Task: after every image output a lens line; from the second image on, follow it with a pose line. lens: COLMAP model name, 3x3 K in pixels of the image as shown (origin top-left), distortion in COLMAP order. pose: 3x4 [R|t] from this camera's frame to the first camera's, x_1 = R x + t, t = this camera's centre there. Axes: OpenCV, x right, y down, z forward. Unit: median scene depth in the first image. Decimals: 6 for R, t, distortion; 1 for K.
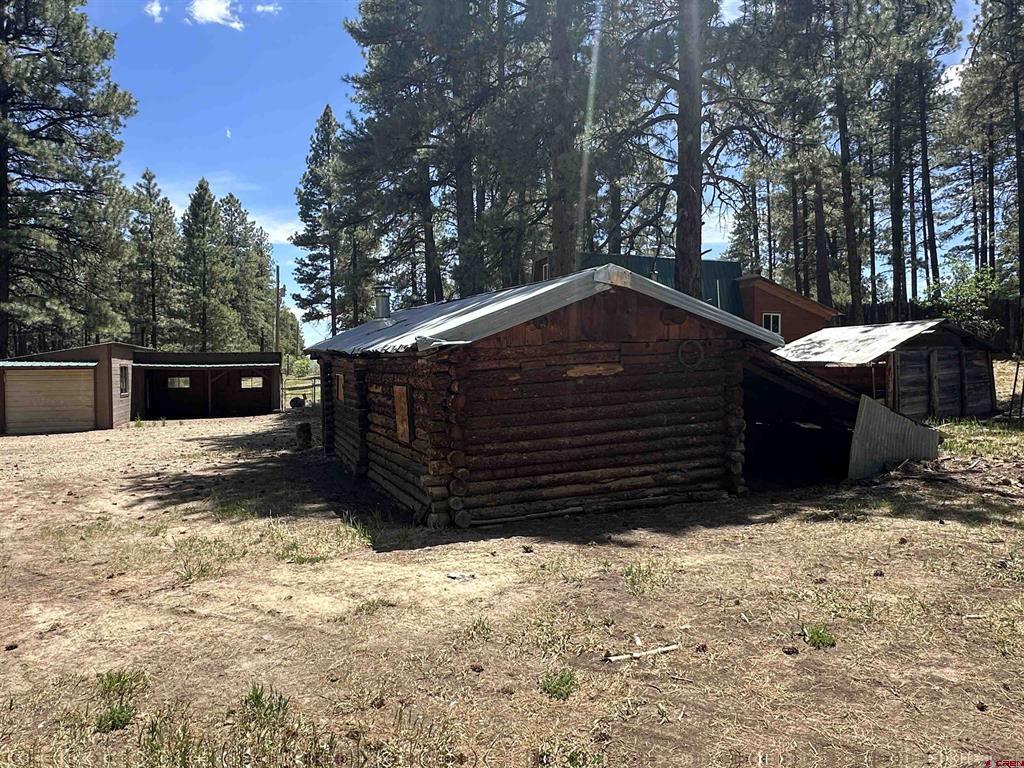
lens RADIAL K [[718.7, 0, 512.0], [0, 718.7, 383.3], [0, 0, 1]] dist [0.000347, -0.001263]
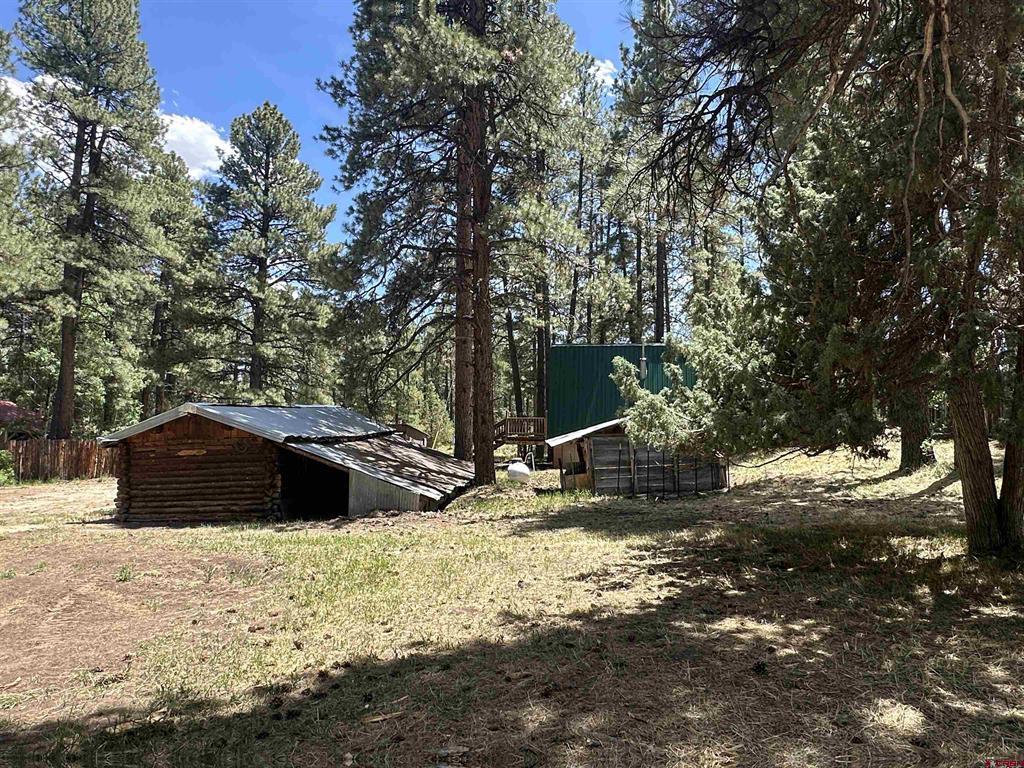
lens RADIAL K [[718.7, 0, 511.8], [0, 718.7, 382.1], [0, 0, 1]] dist [0.000347, -0.001263]
pose [[0.892278, 0.004688, -0.451462, 1.826753], [-0.013139, 0.999792, -0.015587, -0.195915], [0.451295, 0.019840, 0.892154, -0.416261]]
